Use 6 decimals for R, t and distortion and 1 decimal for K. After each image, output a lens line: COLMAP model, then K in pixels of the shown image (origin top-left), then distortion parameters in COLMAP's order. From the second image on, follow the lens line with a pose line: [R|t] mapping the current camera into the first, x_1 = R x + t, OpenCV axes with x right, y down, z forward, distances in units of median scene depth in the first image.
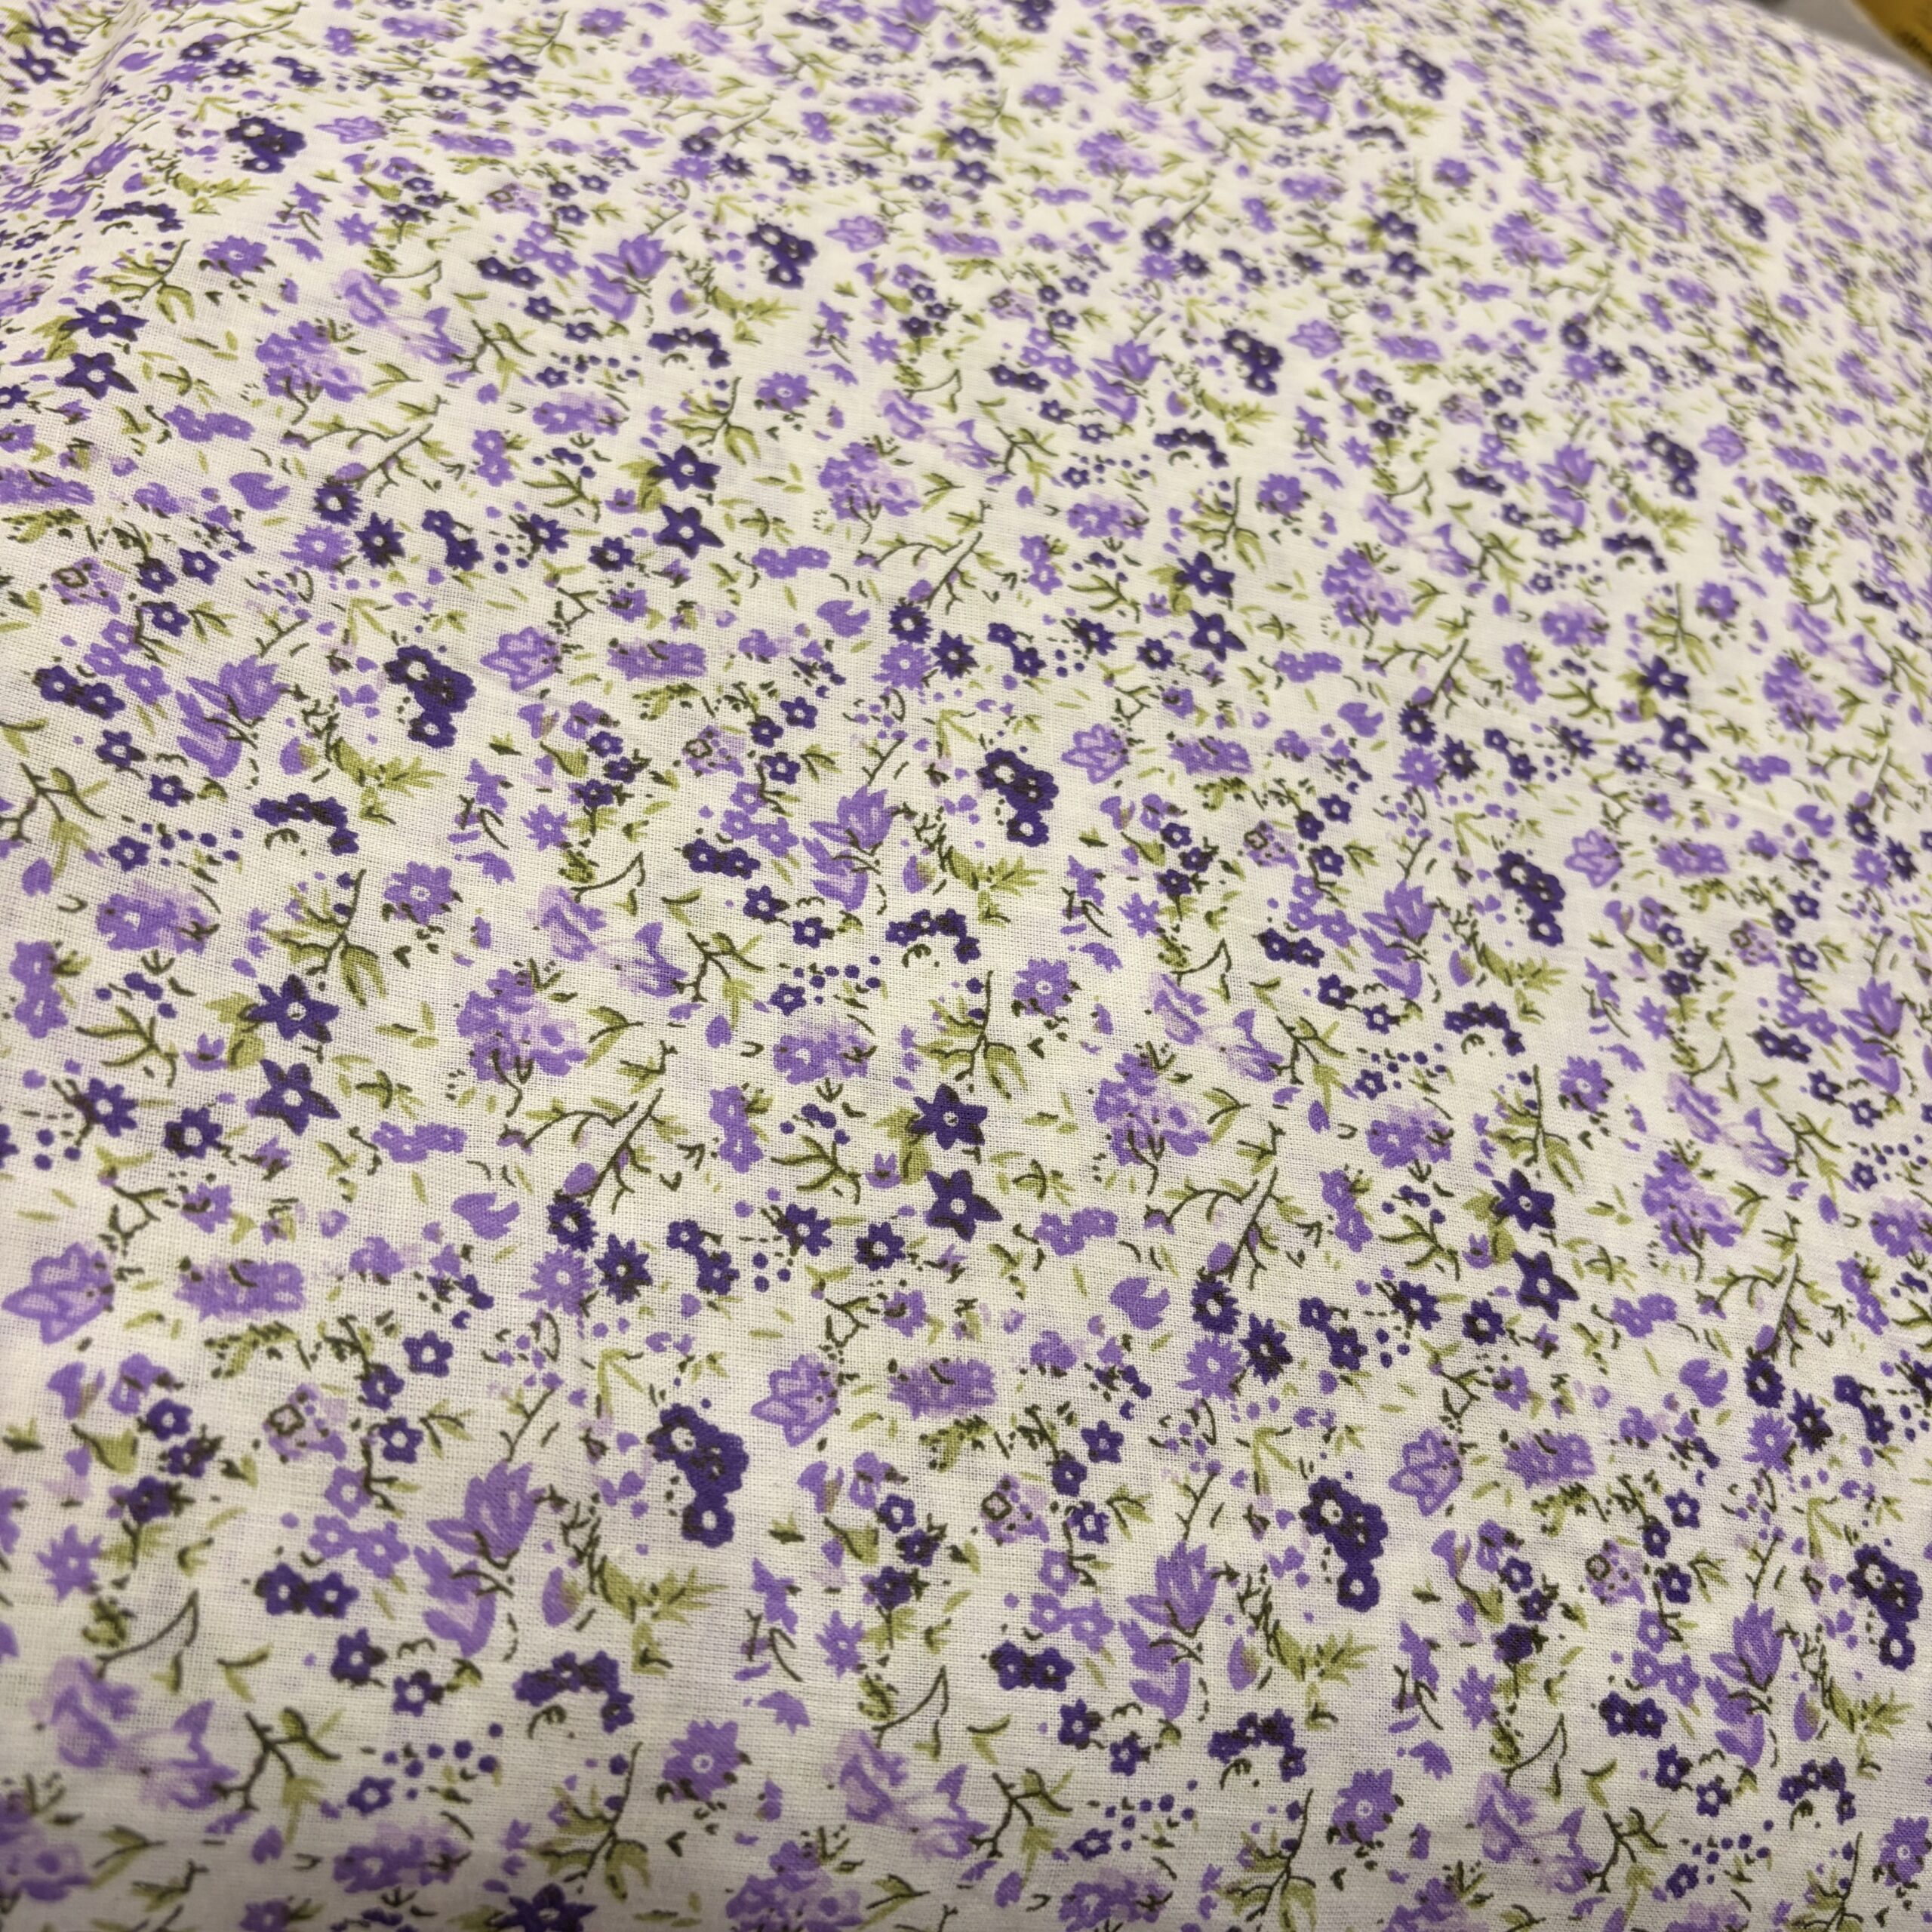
lens RADIAL K [[1984.9, 0, 967.9], [0, 1984.9, 937.0], [0, 0, 1]] dist [-0.003174, 0.000000]
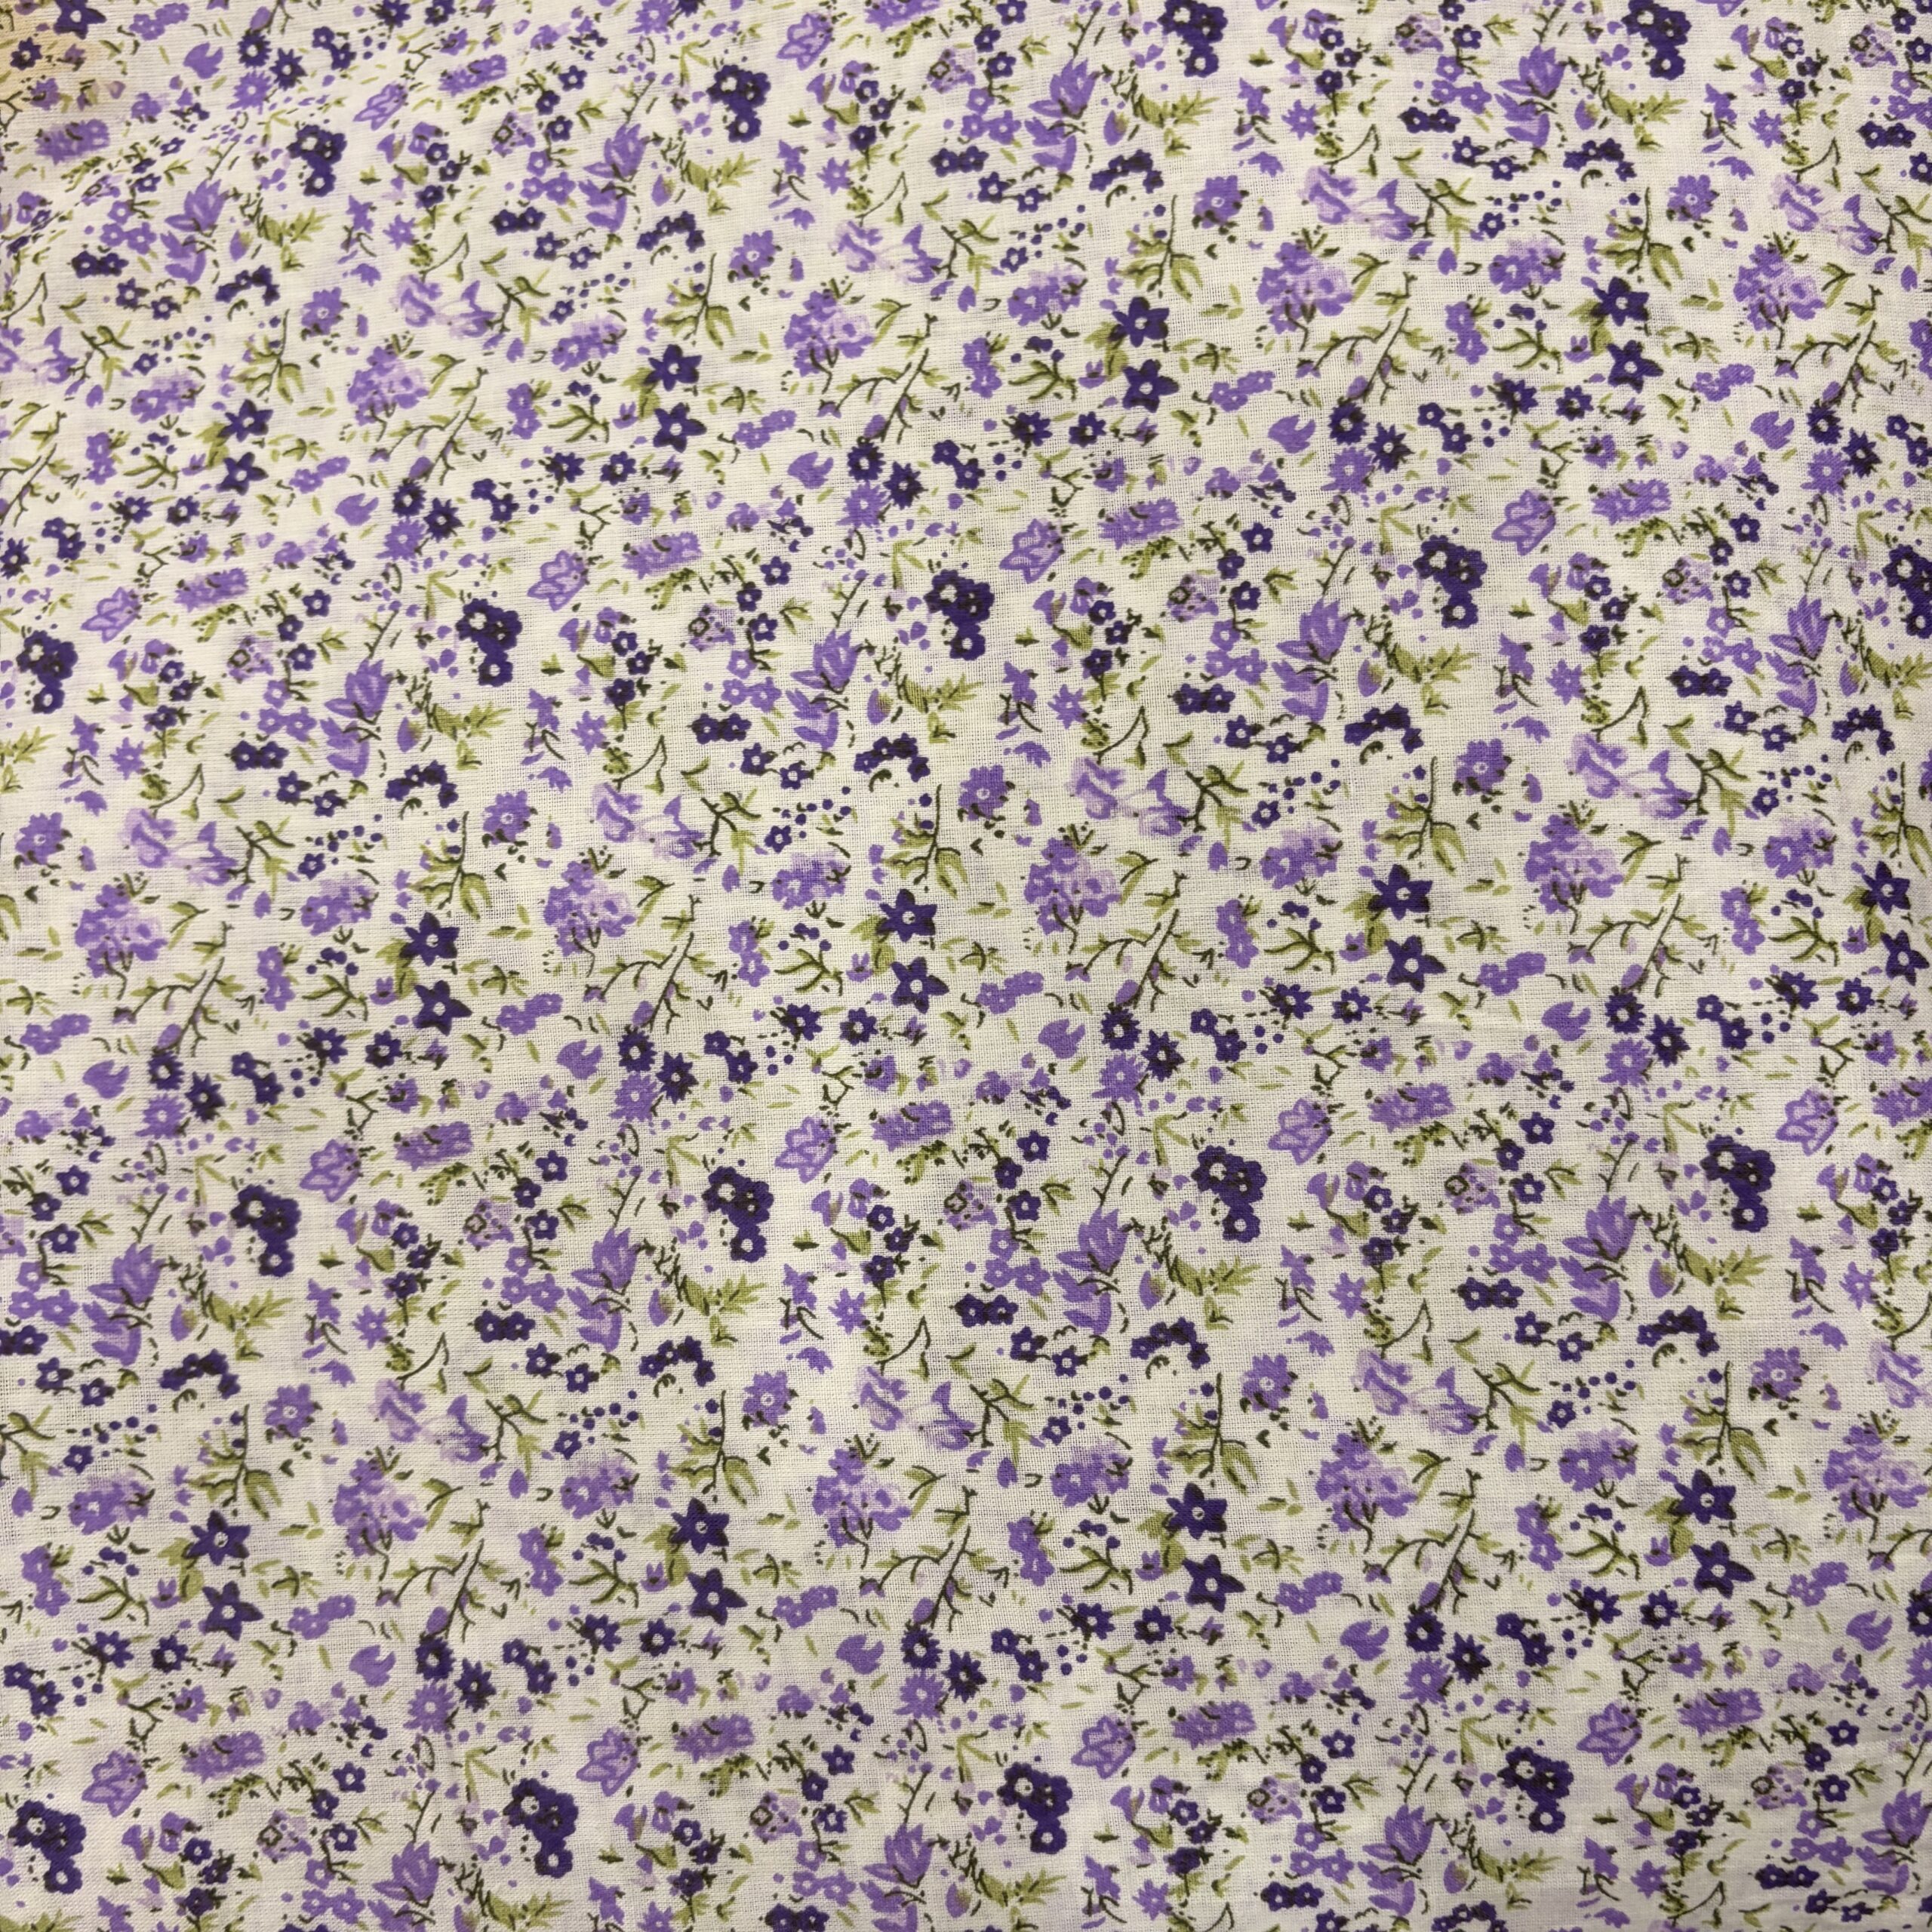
lens RADIAL K [[1984.9, 0, 955.3], [0, 1984.9, 944.1], [0, 0, 1]] dist [-0.003174, 0.000000]
pose [[0.937404, -0.091575, -0.335987, 0.592520], [0.229089, 0.888808, 0.396911, -0.693417], [0.262281, -0.449037, 0.854151, 0.105642]]
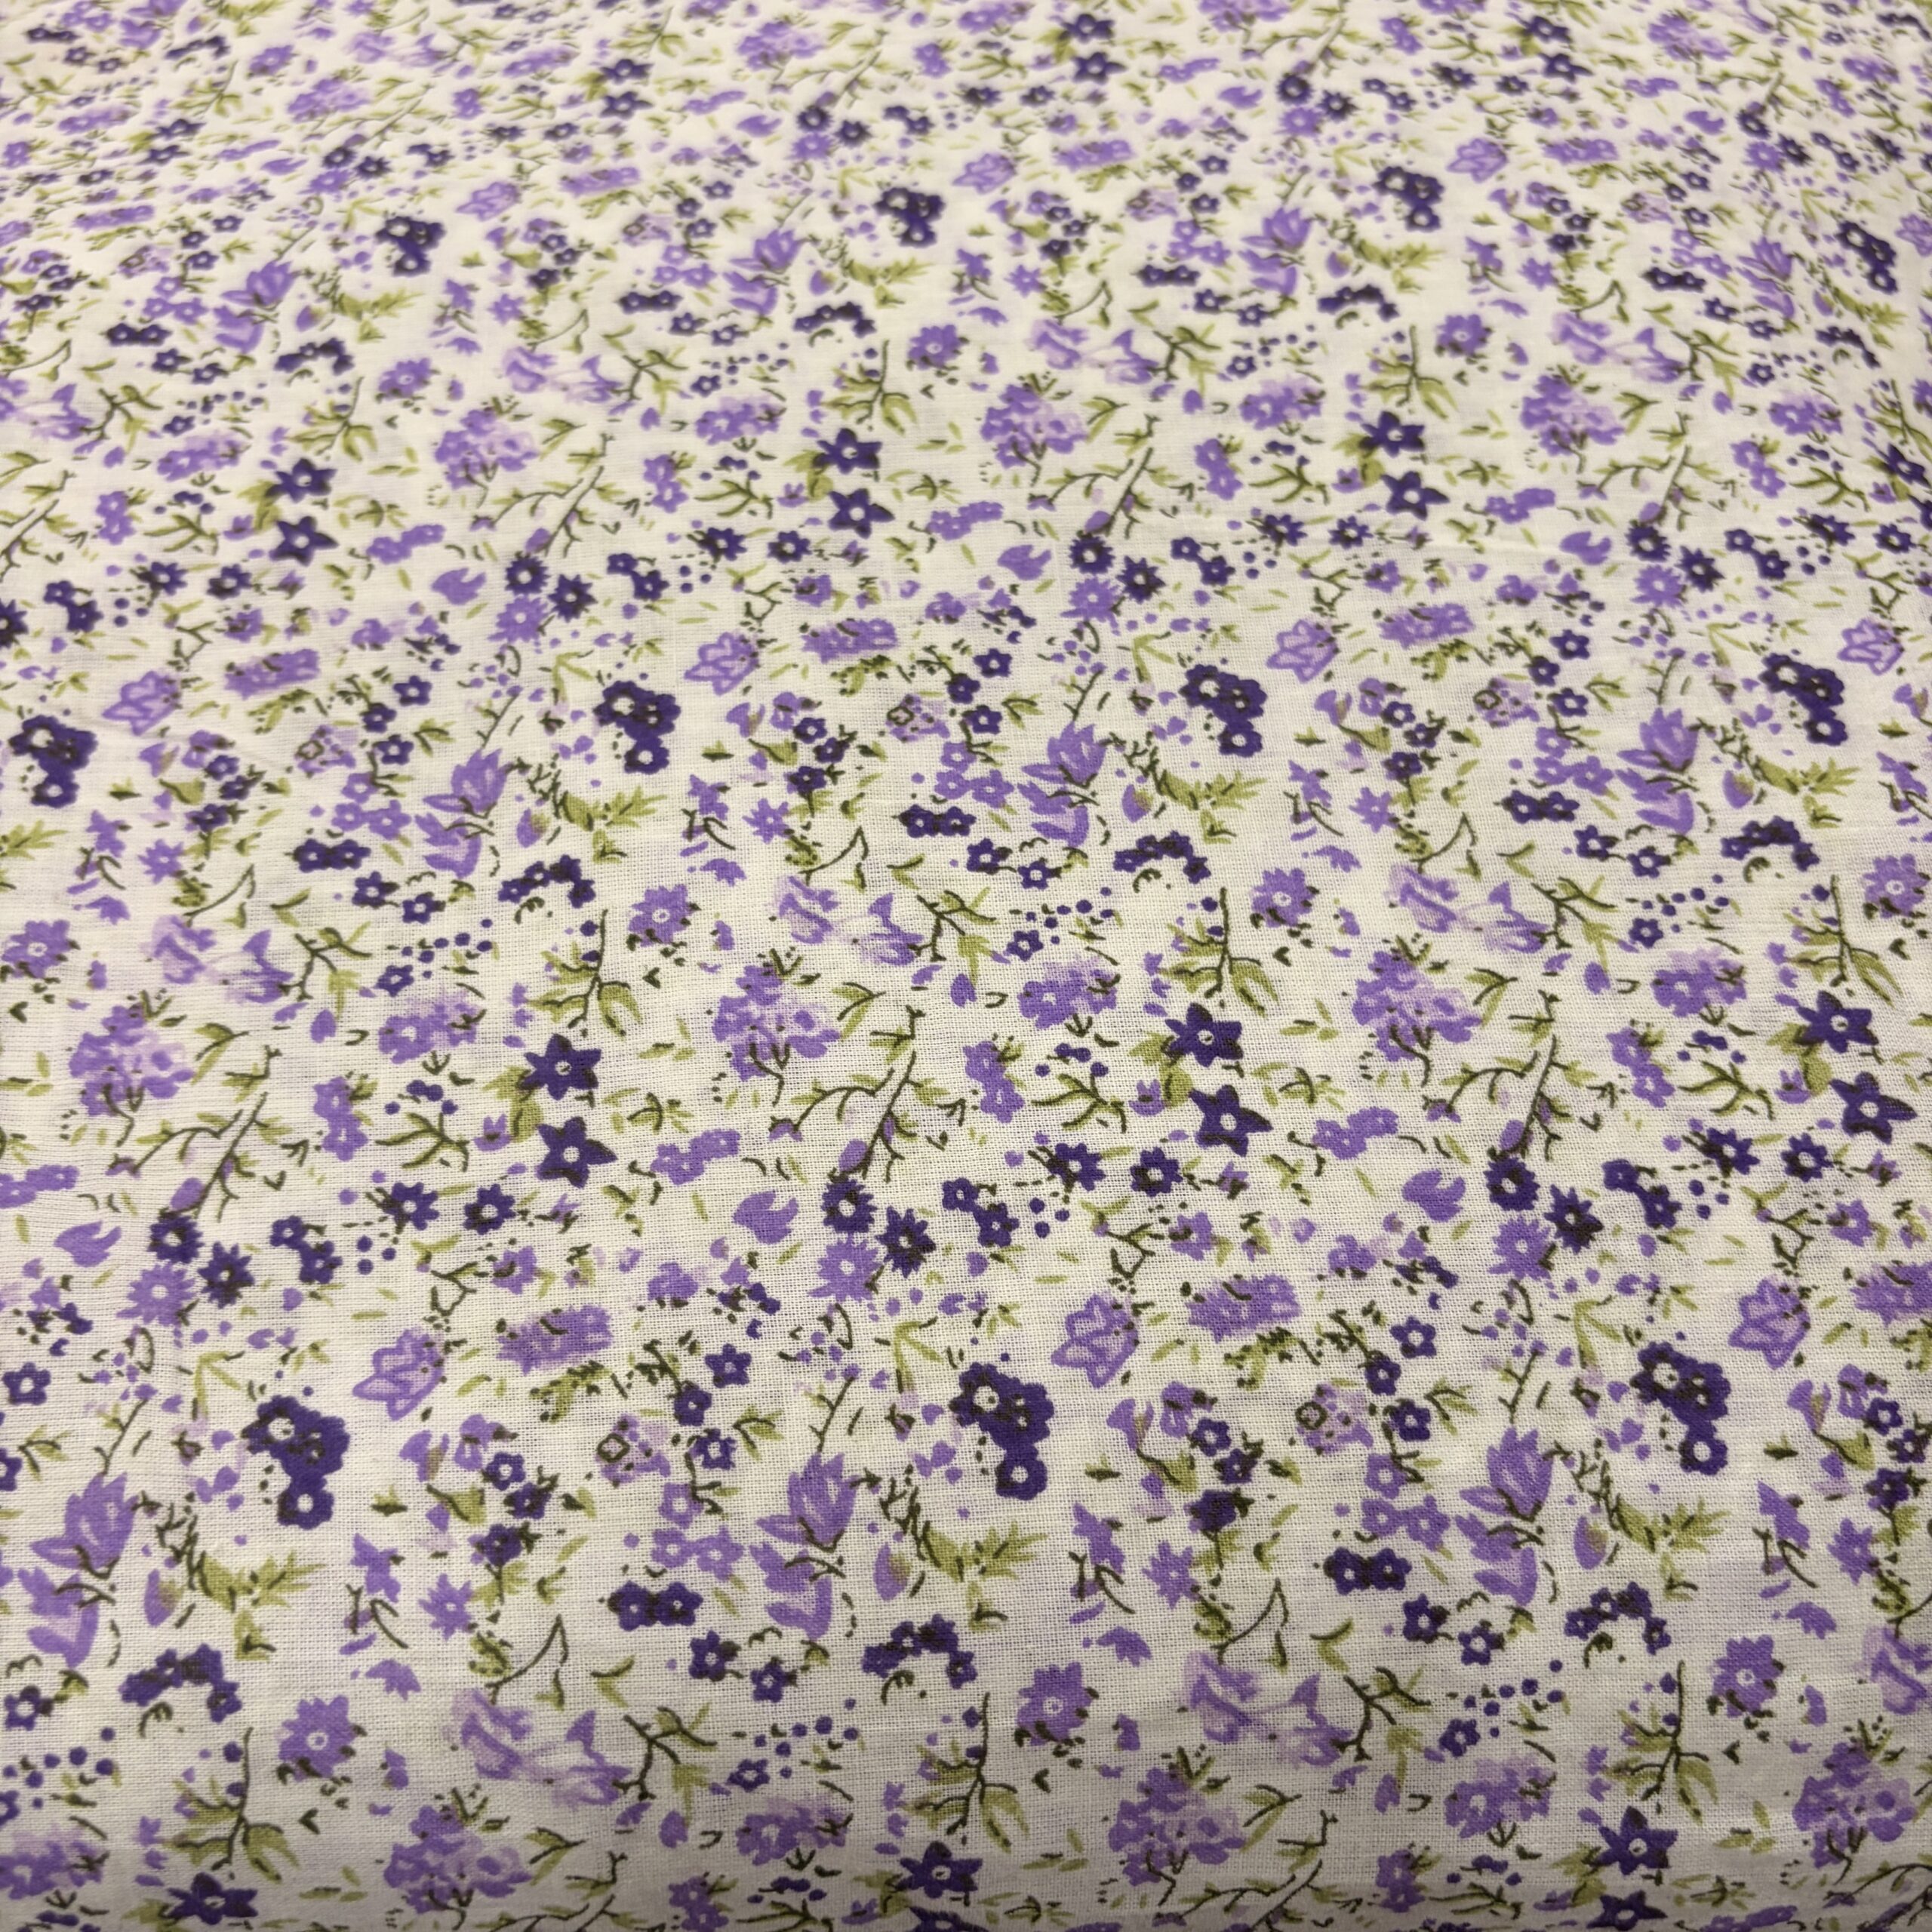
lens RADIAL K [[1984.9, 0, 968.2], [0, 1984.9, 937.5], [0, 0, 1]] dist [-0.003174, 0.000000]
pose [[0.957049, -0.198515, -0.211302, 0.390542], [0.204423, 0.978863, 0.006268, 0.061555], [0.205591, -0.049194, 0.977401, 0.078966]]
